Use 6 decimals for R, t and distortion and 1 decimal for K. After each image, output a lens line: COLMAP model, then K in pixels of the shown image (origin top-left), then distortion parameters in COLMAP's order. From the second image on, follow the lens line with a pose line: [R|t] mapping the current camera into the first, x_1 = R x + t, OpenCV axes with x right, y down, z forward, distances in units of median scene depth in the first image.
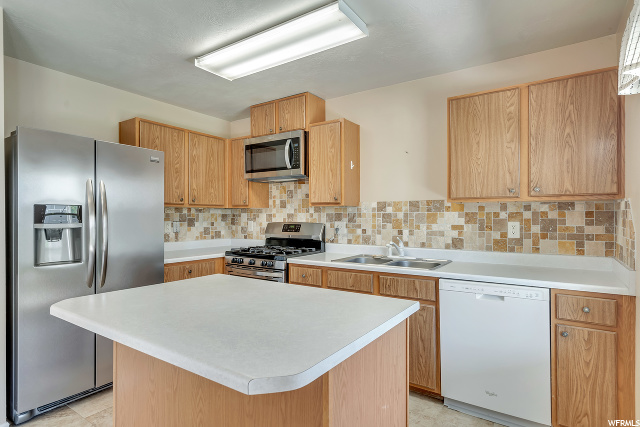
lens RADIAL K [[331.5, 0, 326.7], [0, 331.5, 217.0], [0, 0, 1]] dist [-0.005275, -0.001293]
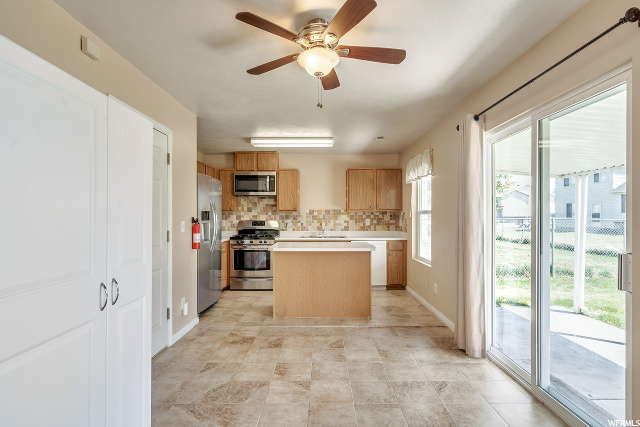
lens RADIAL K [[331.5, 0, 322.8], [0, 331.5, 215.5], [0, 0, 1]] dist [-0.005275, -0.001293]
pose [[0.827209, 0.000988, 0.561894, -0.996132], [0.001682, 0.999990, -0.004234, -0.001845], [-0.561892, 0.004447, 0.827198, -0.788018]]
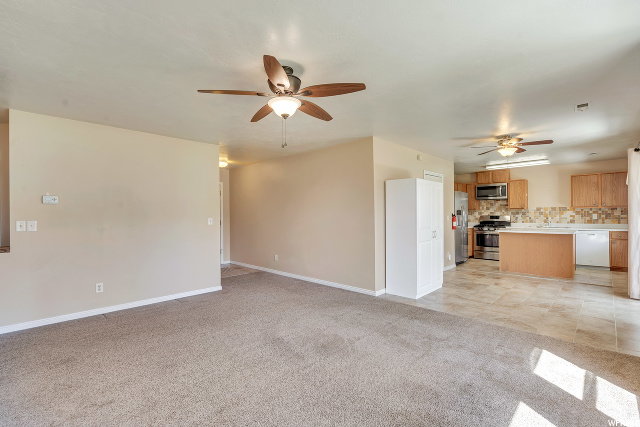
lens RADIAL K [[293.0, 0, 318.4], [0, 293.0, 214.5], [0, 0, 1]] dist [-0.003792, -0.000185]
pose [[0.984363, -0.008649, -0.175937, -1.325961], [0.008829, 0.999961, 0.000244, -0.003648], [0.175928, -0.001793, 0.984401, -1.896898]]
